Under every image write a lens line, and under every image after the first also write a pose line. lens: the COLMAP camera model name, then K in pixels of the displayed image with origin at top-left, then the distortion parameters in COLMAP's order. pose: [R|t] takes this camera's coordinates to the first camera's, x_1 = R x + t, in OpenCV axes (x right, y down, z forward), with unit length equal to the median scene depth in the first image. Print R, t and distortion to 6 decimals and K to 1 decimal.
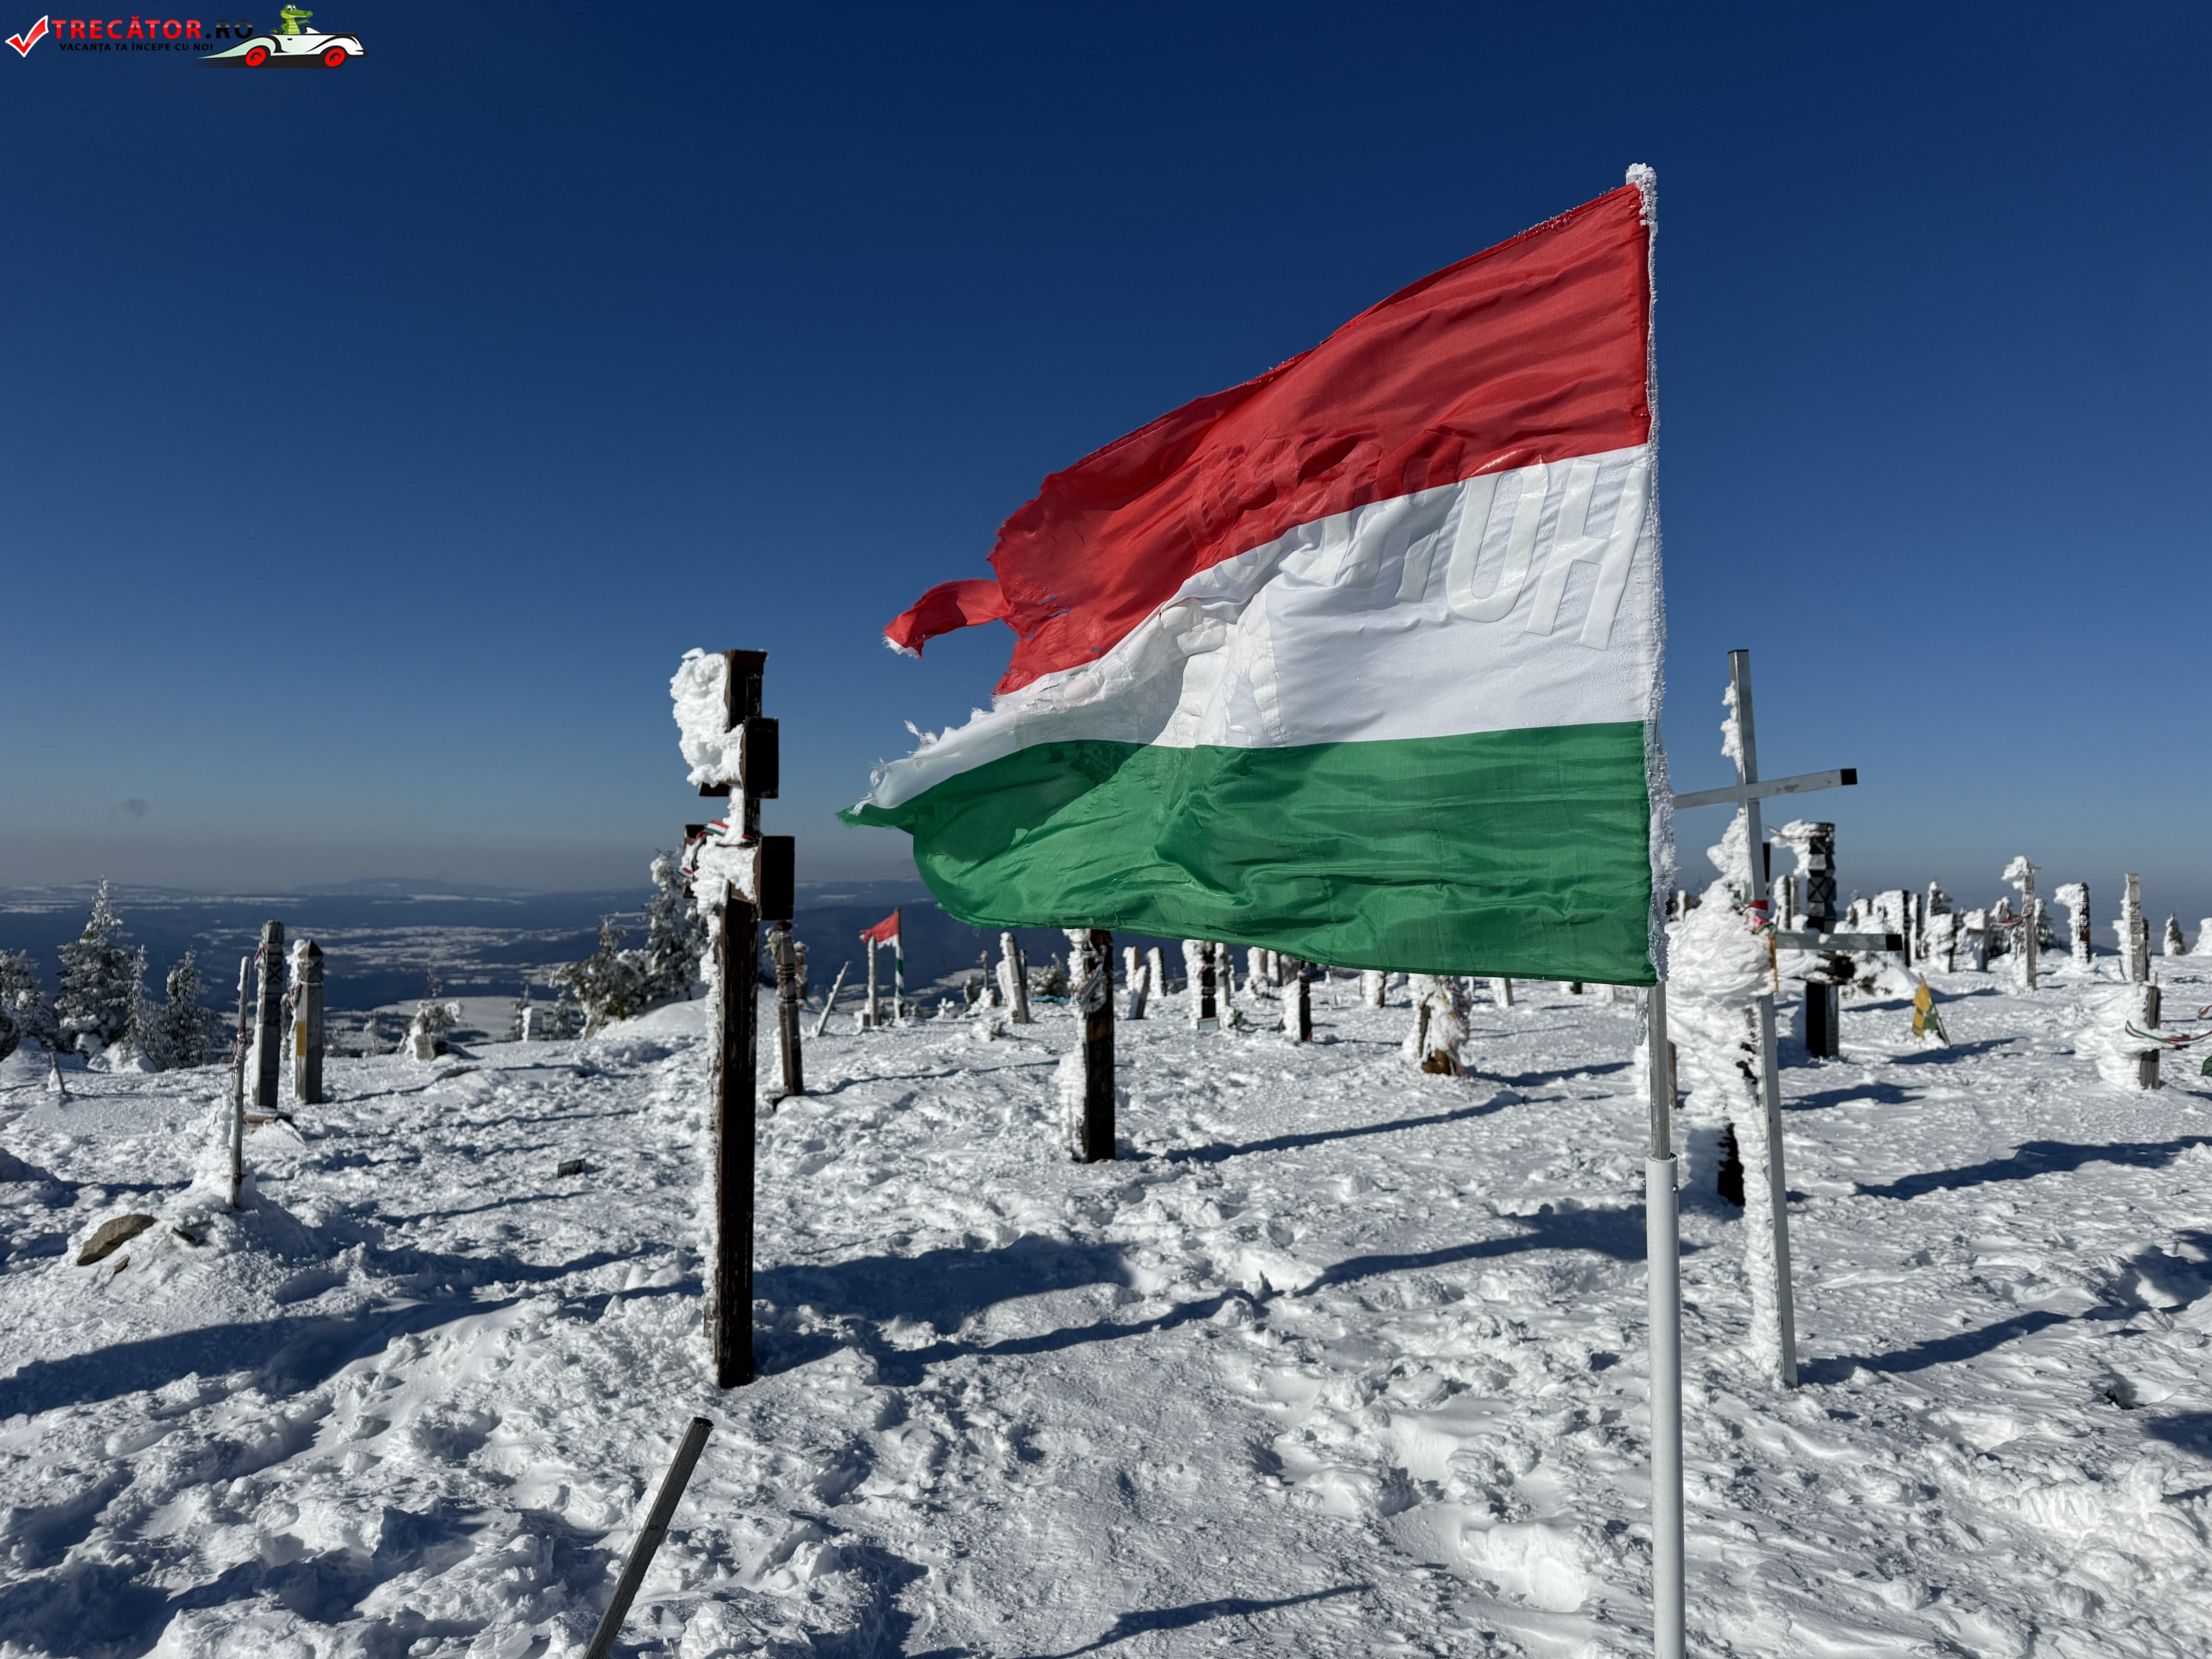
lens RADIAL K [[1546.5, 0, 1113.1], [0, 1546.5, 847.2], [0, 0, 1]] dist [0.040958, -0.045558]
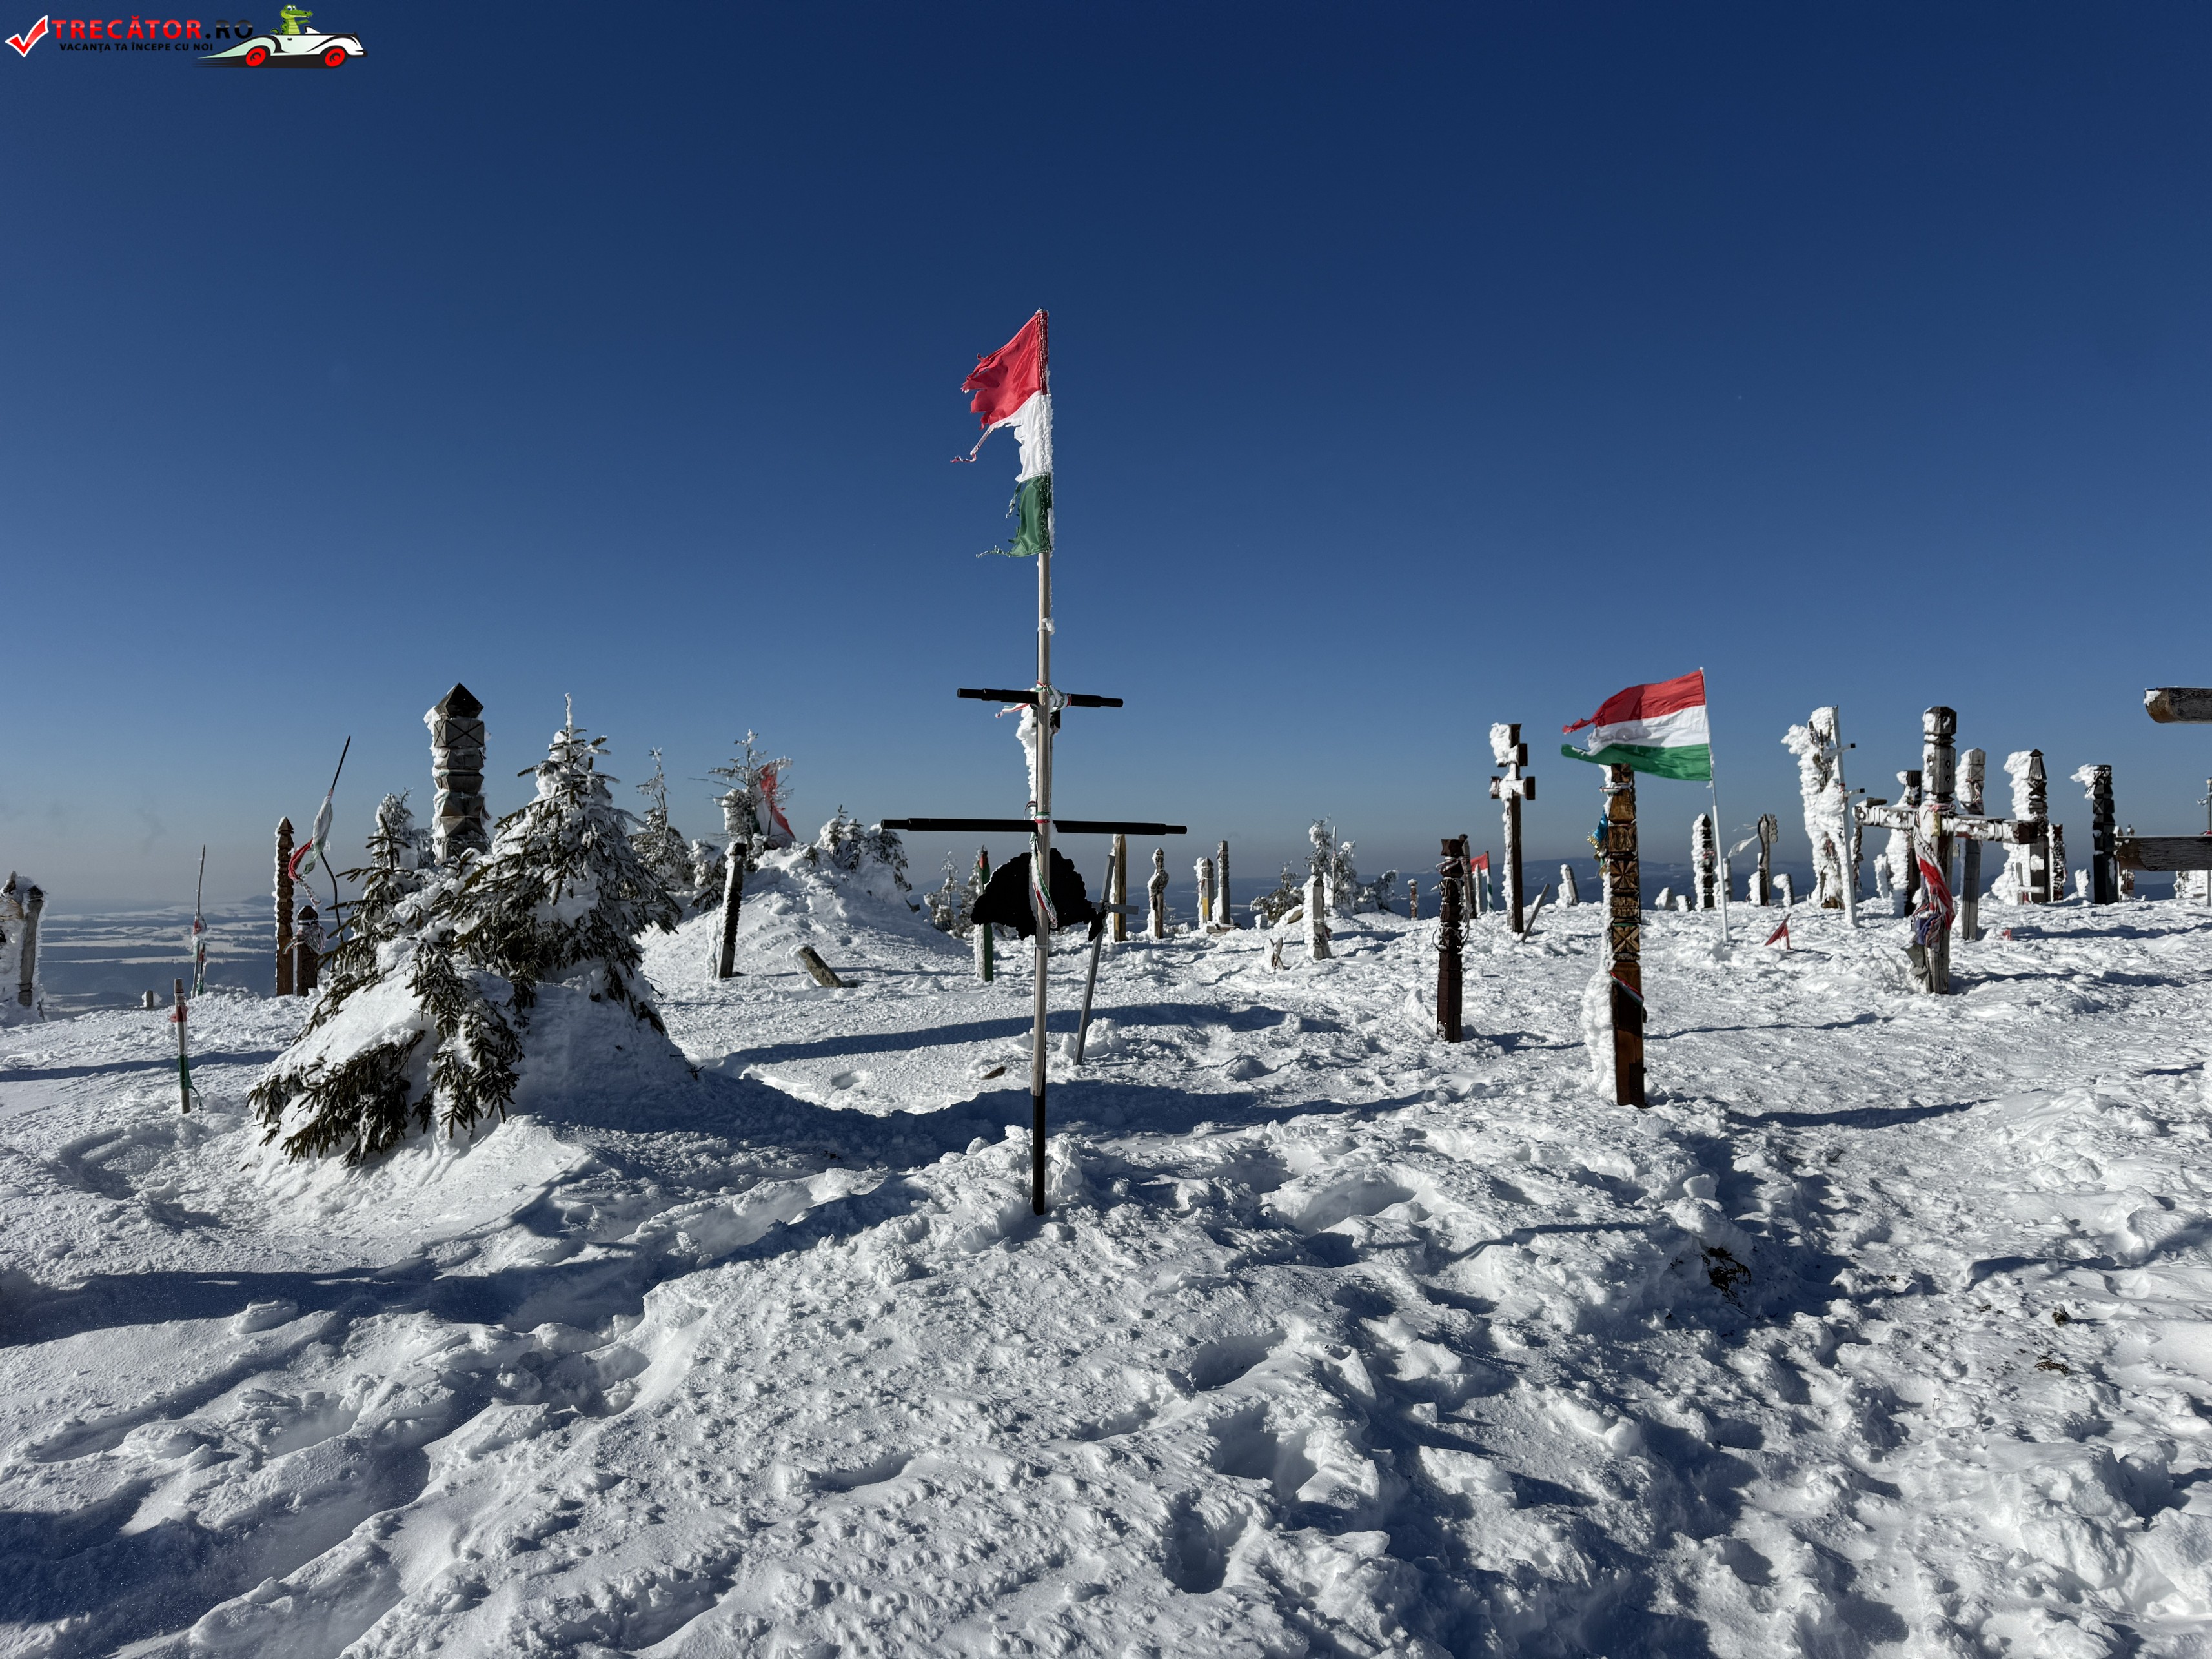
lens RADIAL K [[1546.5, 0, 1102.3], [0, 1546.5, 814.9], [0, 0, 1]] dist [0.040958, -0.045558]
pose [[0.942727, -0.032871, -0.331942, 0.031819], [0.027726, 0.999411, -0.020226, 0.115237], [0.332411, 0.009864, 0.943083, -2.452338]]
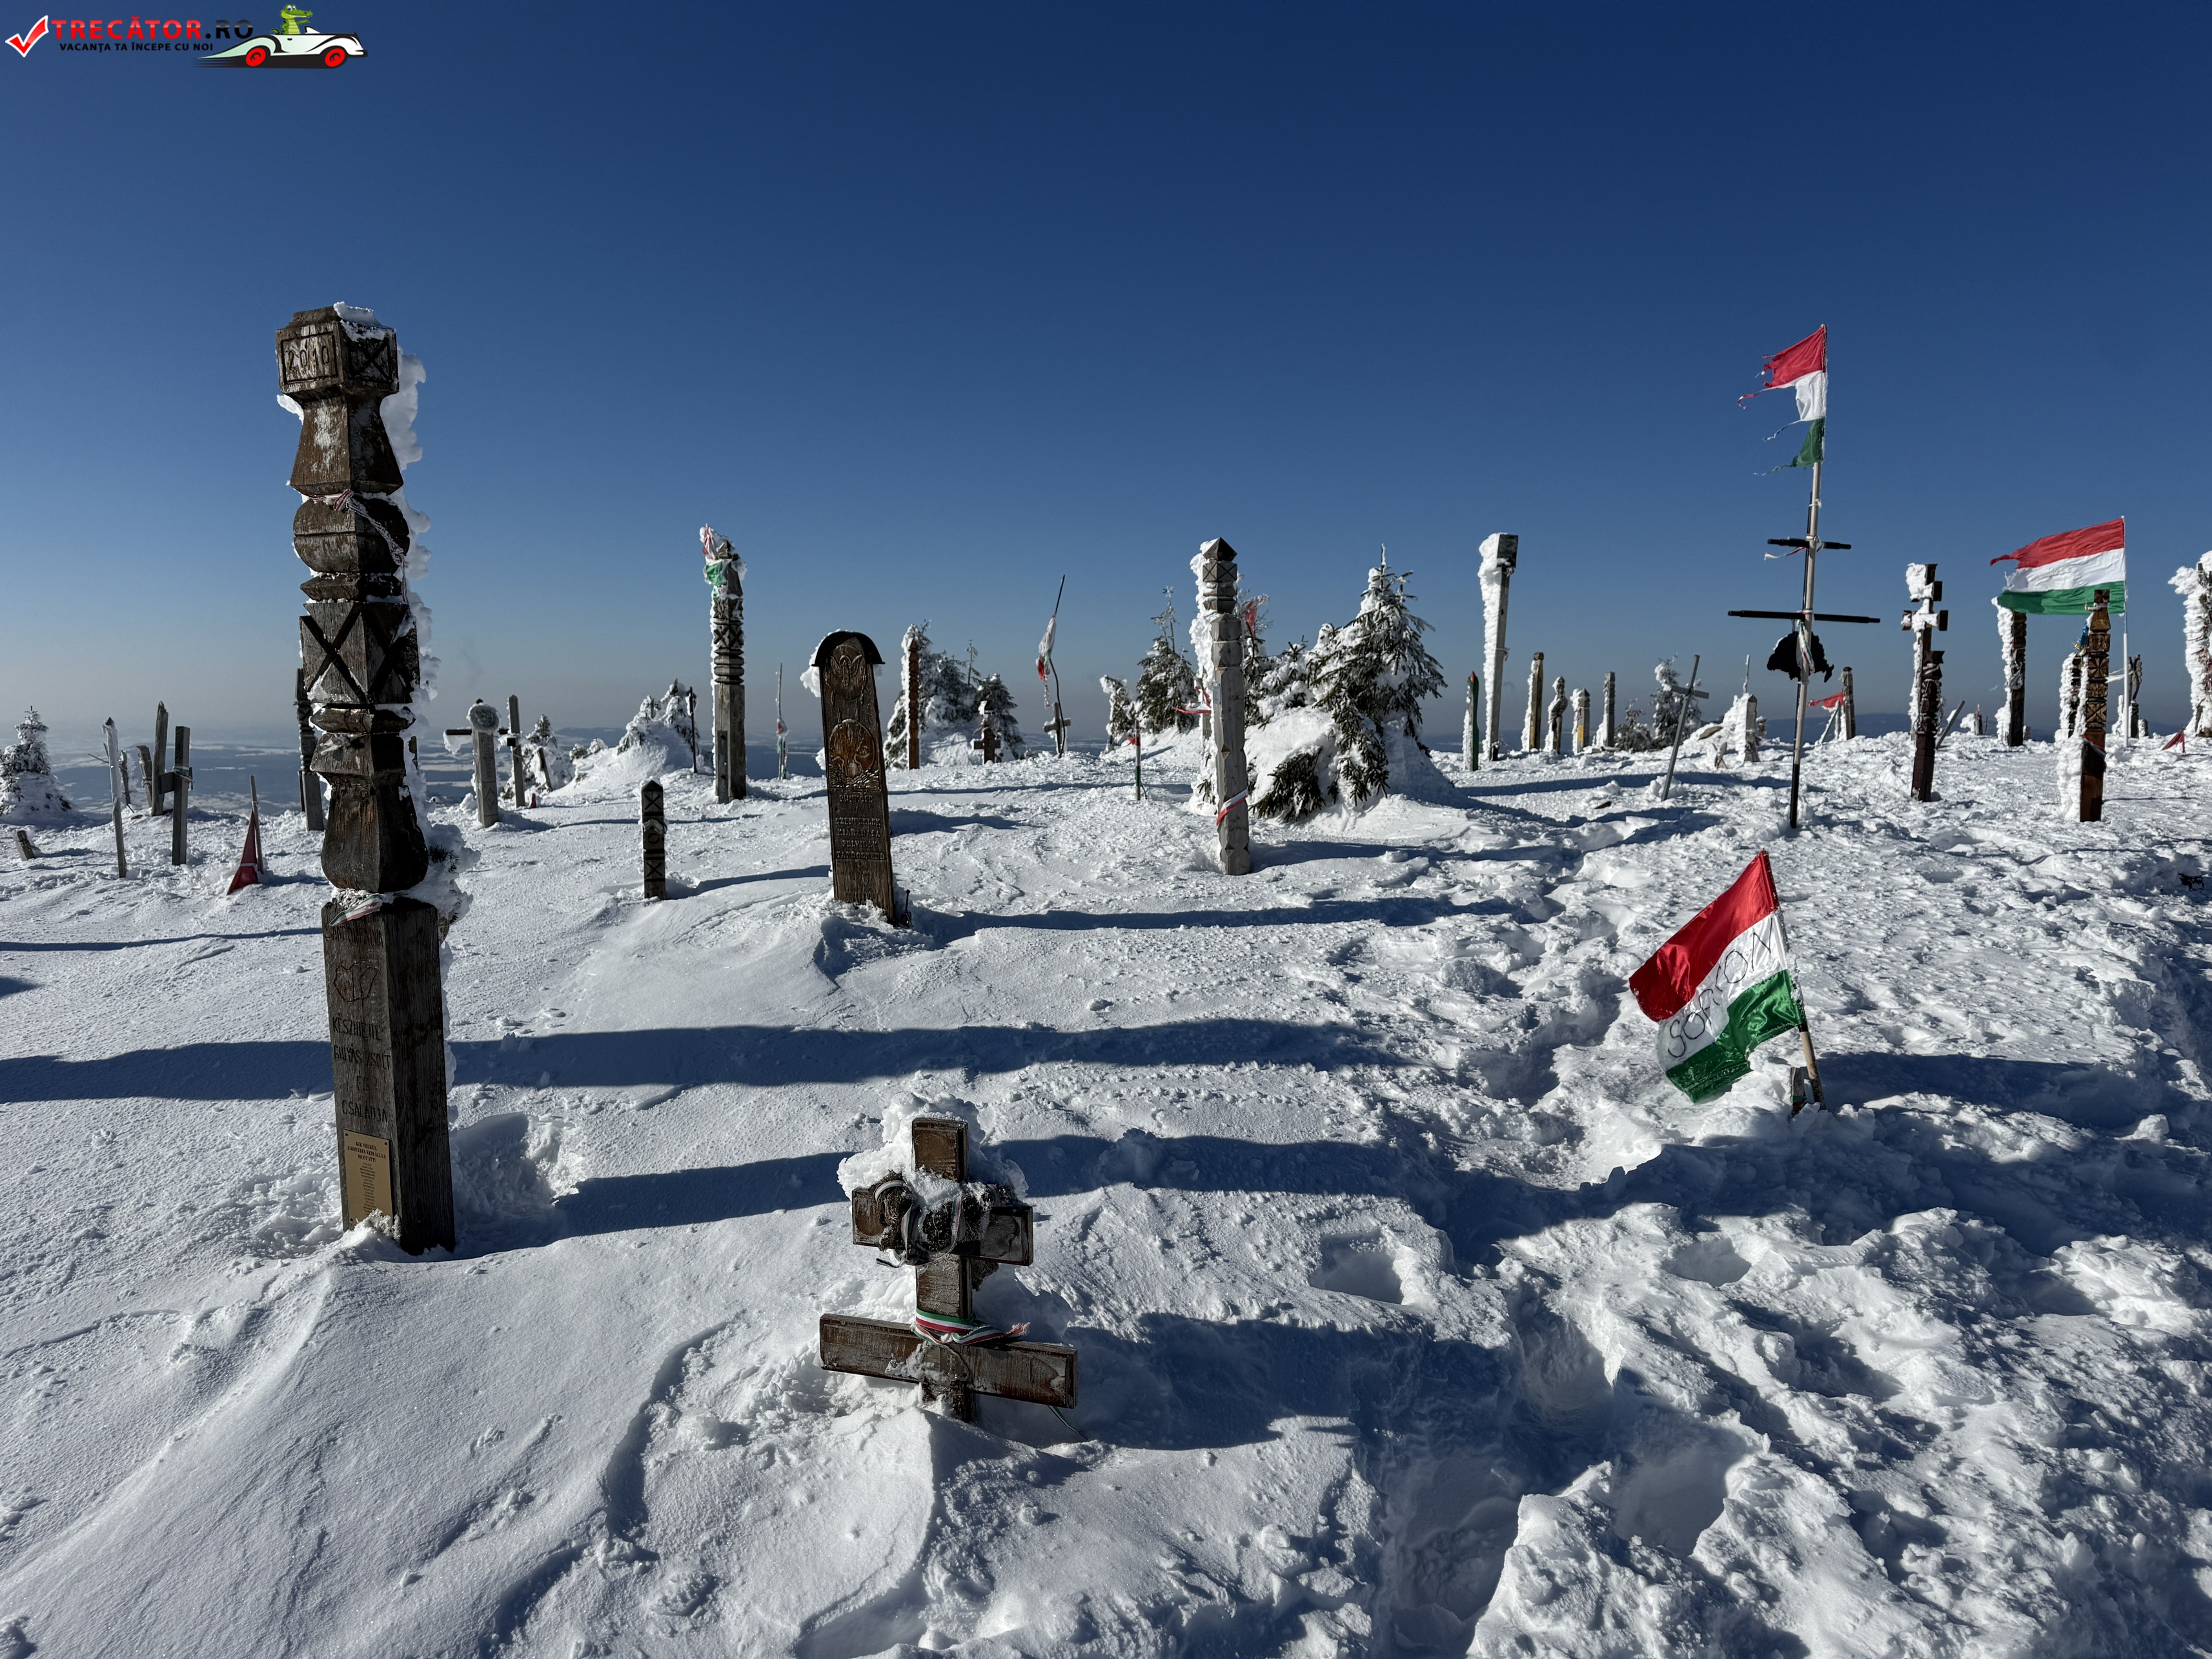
lens RADIAL K [[1546.5, 0, 1121.0], [0, 1546.5, 843.2], [0, 0, 1]] dist [0.040958, -0.045558]
pose [[0.880688, 0.032545, -0.472578, -0.152266], [0.013187, 0.995566, 0.093137, 0.177865], [0.473513, -0.088256, 0.876354, -3.413342]]
